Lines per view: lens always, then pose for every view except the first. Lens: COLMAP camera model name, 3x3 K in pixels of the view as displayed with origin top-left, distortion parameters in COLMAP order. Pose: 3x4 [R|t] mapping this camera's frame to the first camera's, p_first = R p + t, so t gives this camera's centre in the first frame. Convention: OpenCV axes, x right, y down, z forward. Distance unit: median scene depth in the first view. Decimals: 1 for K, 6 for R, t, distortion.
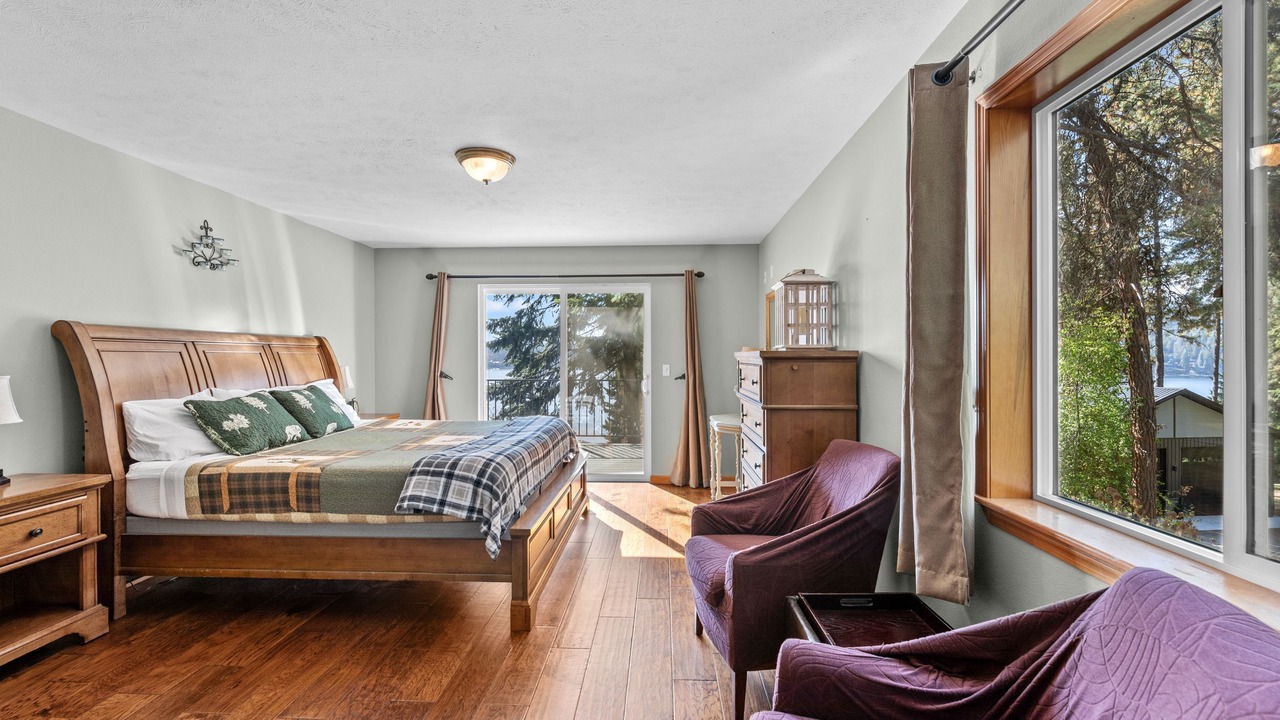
lens RADIAL K [[549.9, 0, 636.8], [0, 549.9, 356.2], [0, 0, 1]] dist [-0.000620, -0.000302]
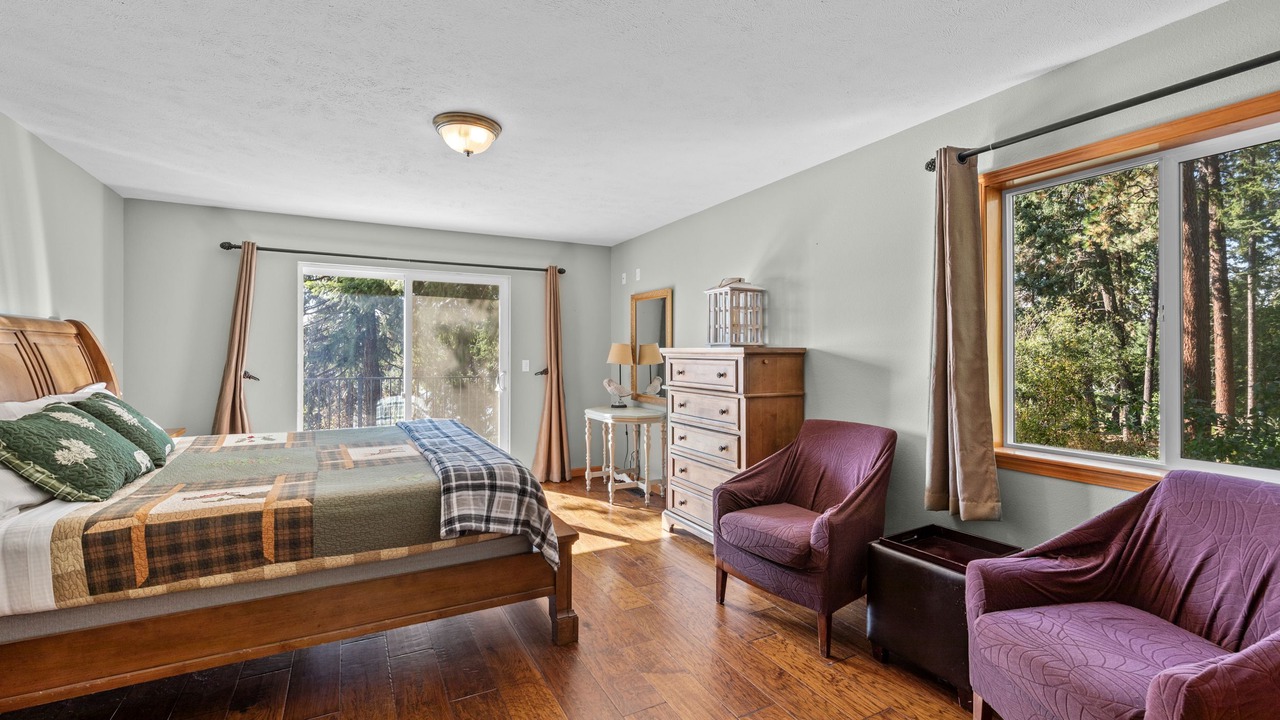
lens RADIAL K [[548.7, 0, 635.3], [0, 548.7, 344.7], [0, 0, 1]] dist [-0.000052, -0.000294]
pose [[0.862816, 0.009367, 0.505431, -0.566009], [-0.003521, 0.999915, -0.012520, 0.000076], [-0.505505, 0.009023, 0.862776, 0.123581]]
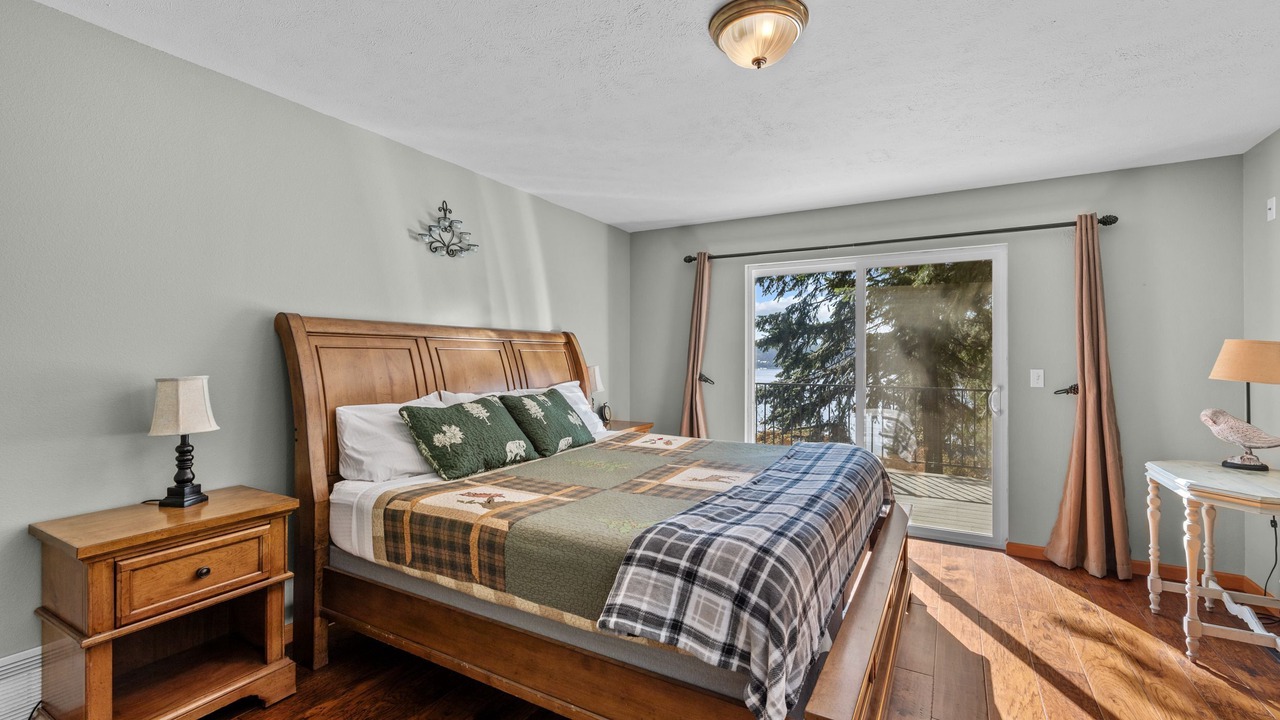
lens RADIAL K [[548.1, 0, 637.7], [0, 548.1, 355.9], [0, 0, 1]] dist [0.000349, -0.000306]
pose [[0.888751, 0.003020, -0.458381, -0.135722], [-0.003203, 0.999995, 0.000376, 0.002319], [0.458379, 0.001134, 0.888756, 0.482679]]
